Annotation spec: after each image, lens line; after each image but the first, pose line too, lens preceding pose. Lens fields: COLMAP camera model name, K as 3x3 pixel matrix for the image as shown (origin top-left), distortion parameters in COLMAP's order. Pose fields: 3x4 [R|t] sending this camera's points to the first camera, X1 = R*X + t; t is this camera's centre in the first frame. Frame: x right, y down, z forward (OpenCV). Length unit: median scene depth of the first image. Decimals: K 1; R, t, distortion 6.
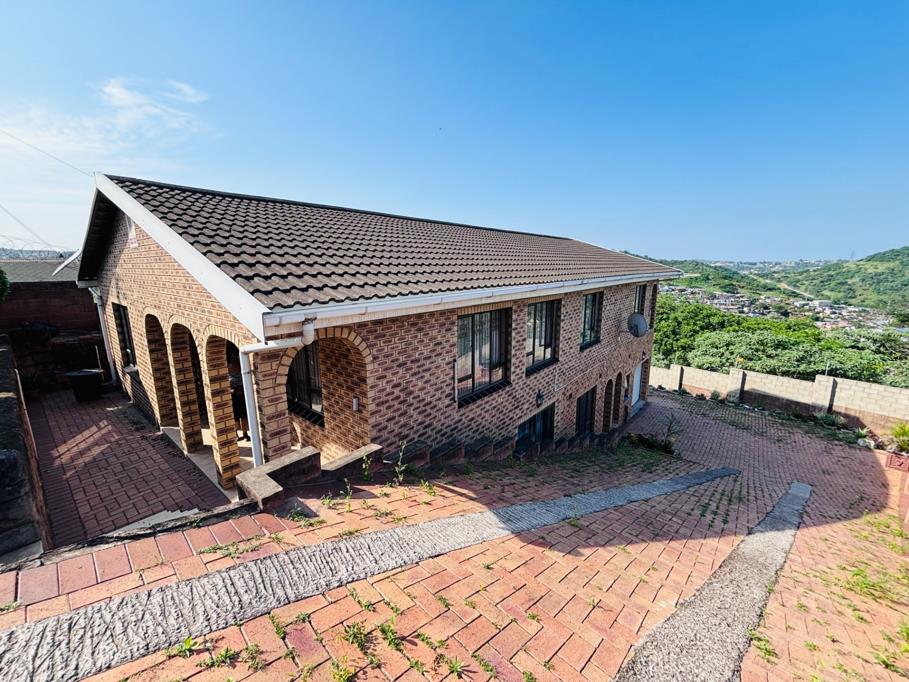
lens RADIAL K [[368.7, 0, 454.5], [0, 368.7, 341.0], [0, 0, 1]] dist [-0.000584, 0.000015]
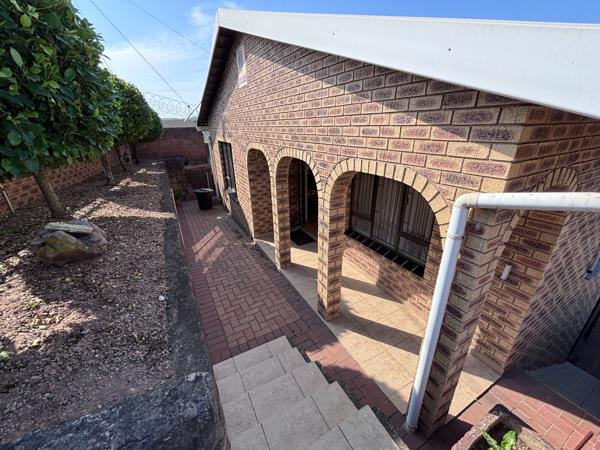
lens RADIAL K [[243.4, 0, 300.0], [0, 243.4, 225.0], [0, 0, 1]] dist [-0.000584, 0.000015]
pose [[0.928583, 0.126389, -0.348942, -0.352086], [-0.055783, 0.977075, 0.205457, -0.002837], [0.366910, -0.171319, 0.914345, 0.277000]]
